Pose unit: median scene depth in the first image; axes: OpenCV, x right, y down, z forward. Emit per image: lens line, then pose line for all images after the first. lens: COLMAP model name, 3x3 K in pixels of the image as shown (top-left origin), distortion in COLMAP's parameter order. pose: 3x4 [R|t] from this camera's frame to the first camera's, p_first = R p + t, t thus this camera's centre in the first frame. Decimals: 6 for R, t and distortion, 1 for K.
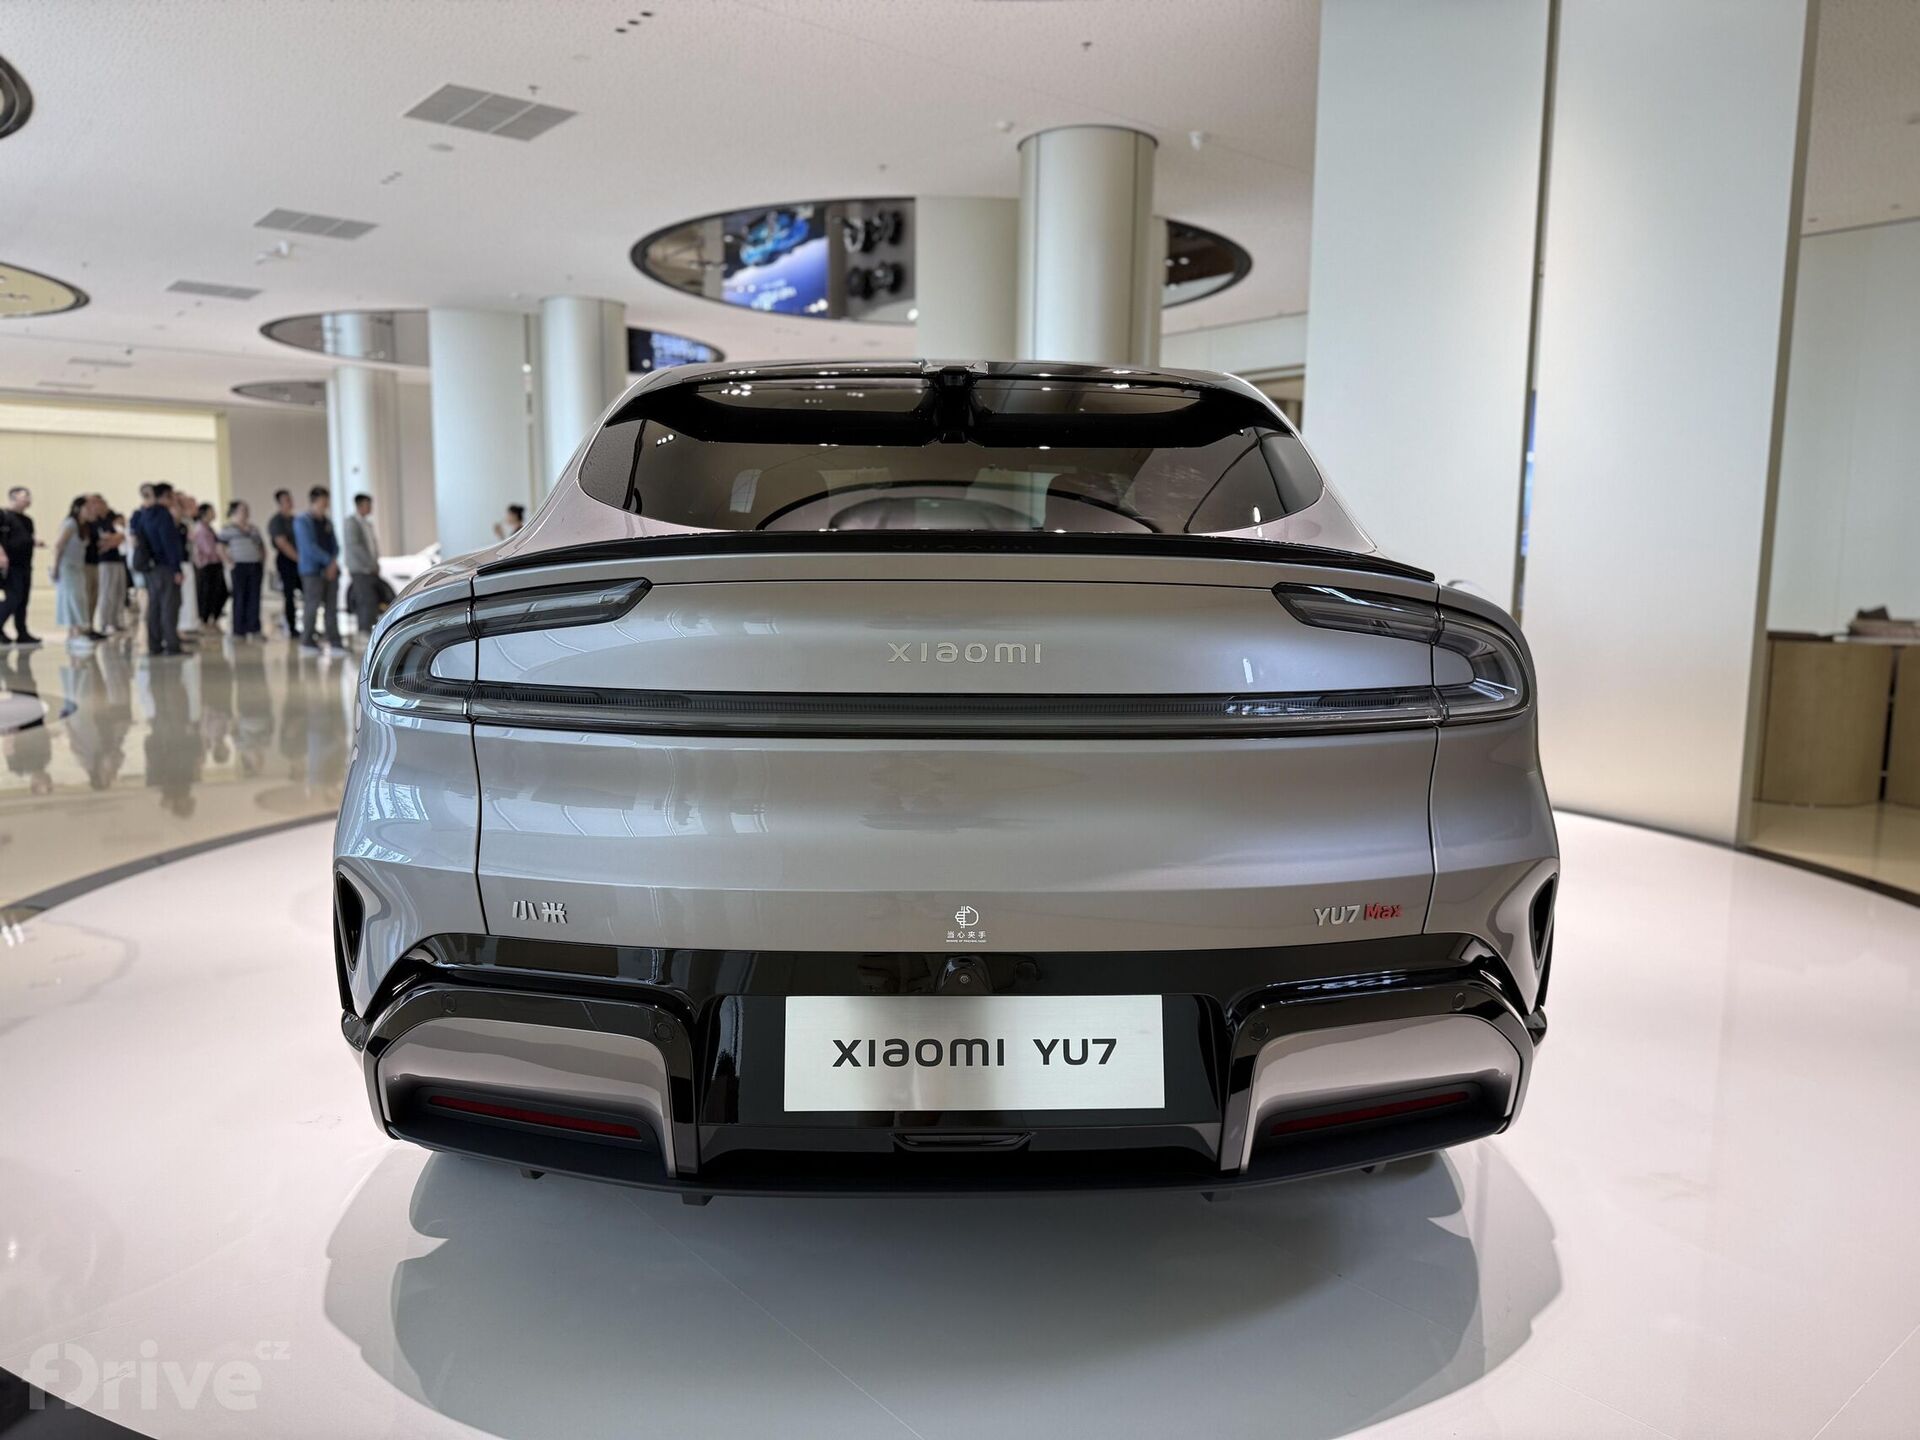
lens RADIAL K [[1317.1, 0, 944.8], [0, 1317.1, 729.0], [0, 0, 1]] dist [0.063242, -0.021812]
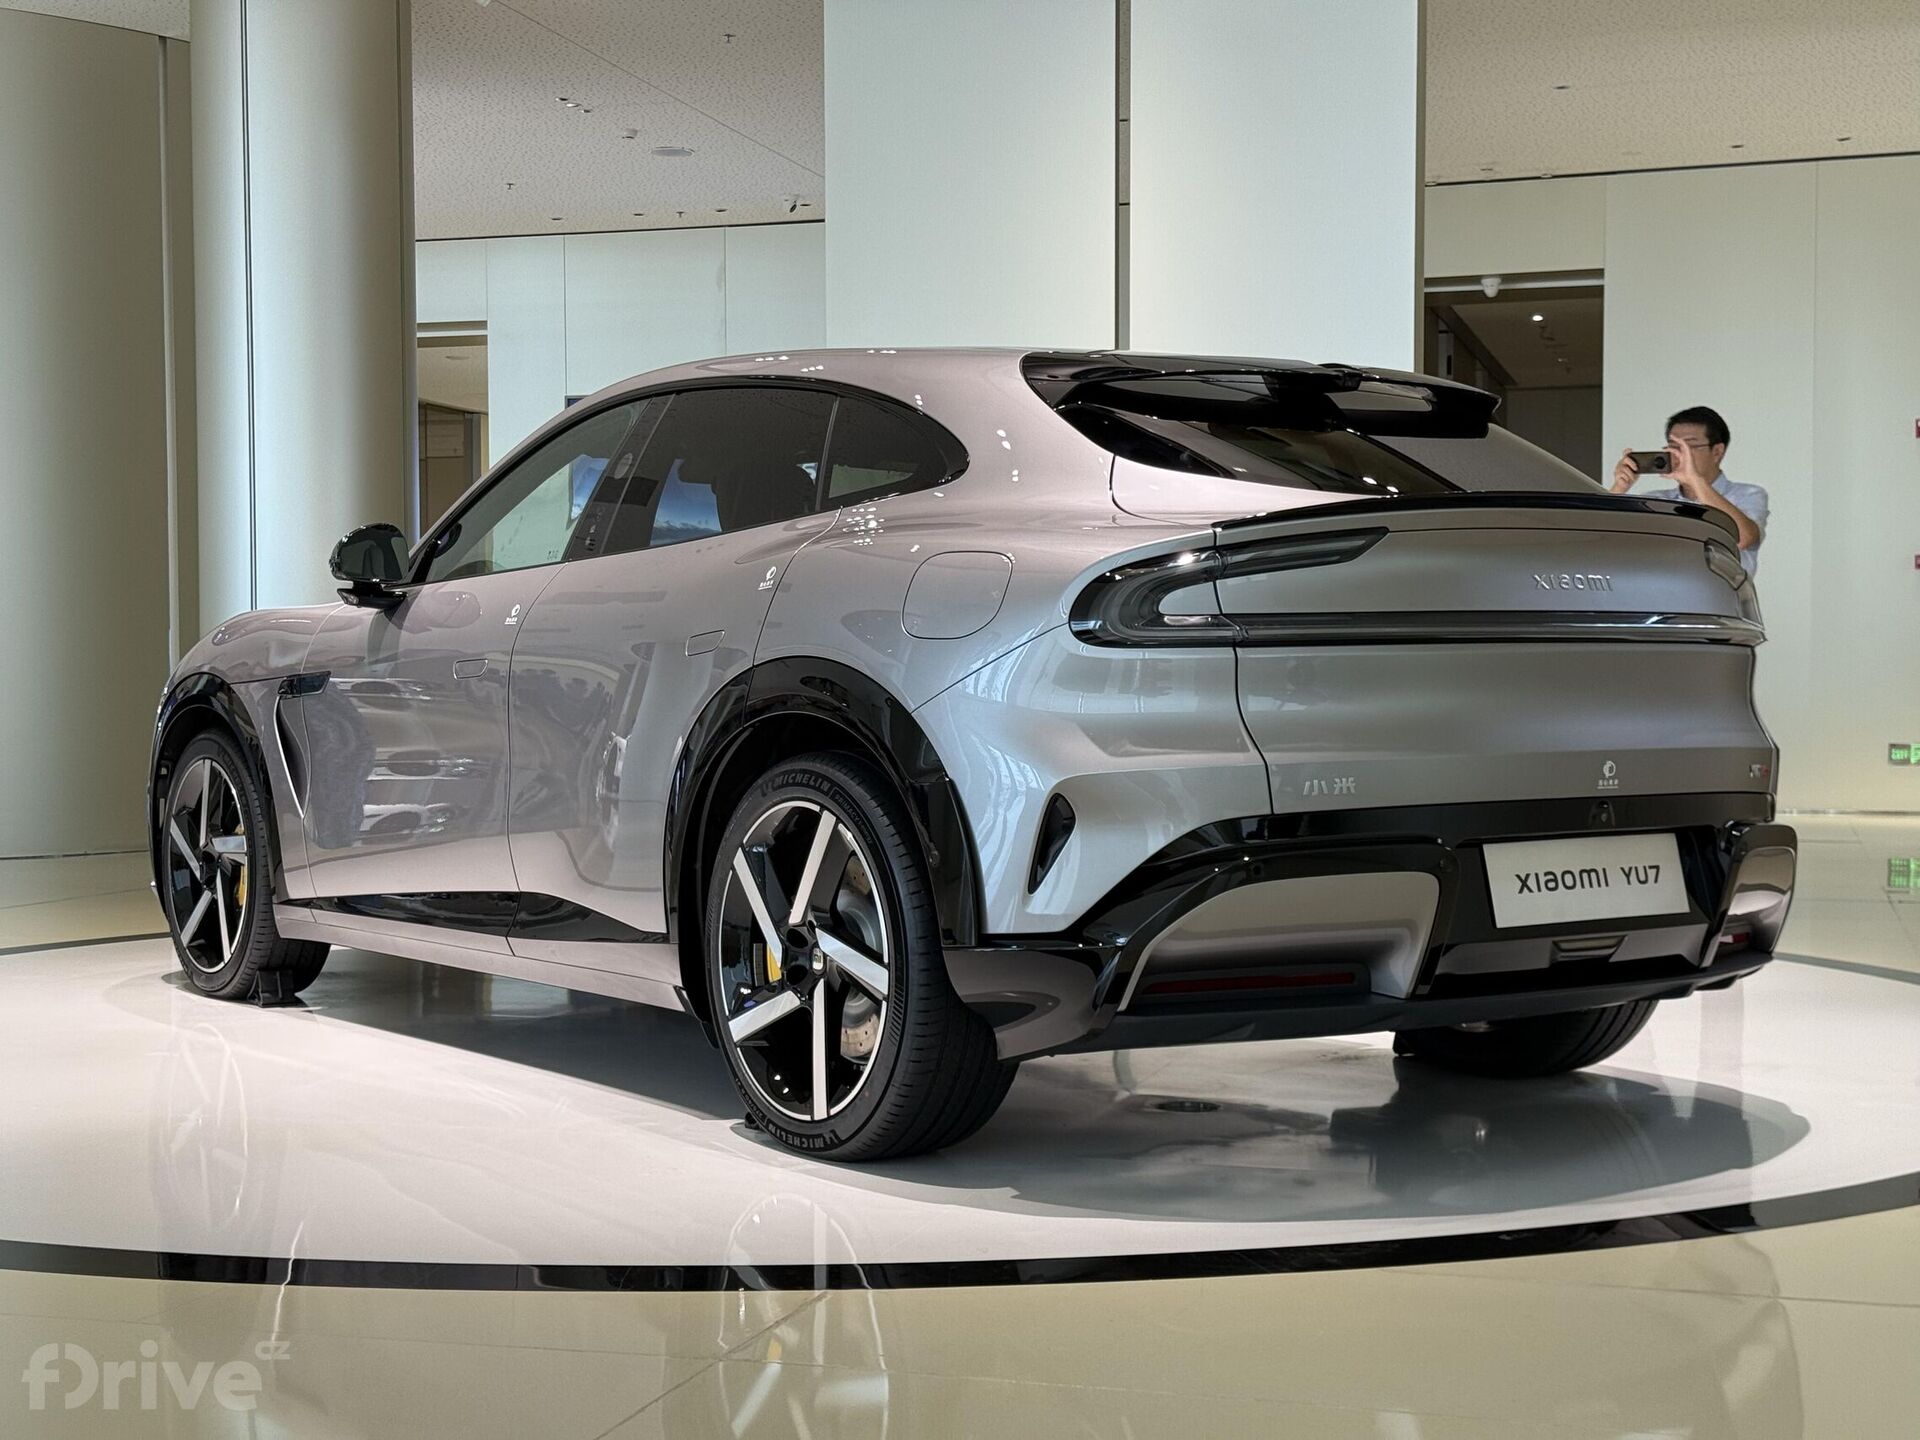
lens RADIAL K [[2649.7, 0, 969.4], [0, 2649.7, 702.9], [0, 0, 1]] dist [0.147496, 0.000000]
pose [[0.824937, -0.012248, 0.565092, -2.056942], [0.078722, 0.992511, -0.093409, 0.271718], [-0.559716, 0.121542, 0.819723, -0.918423]]
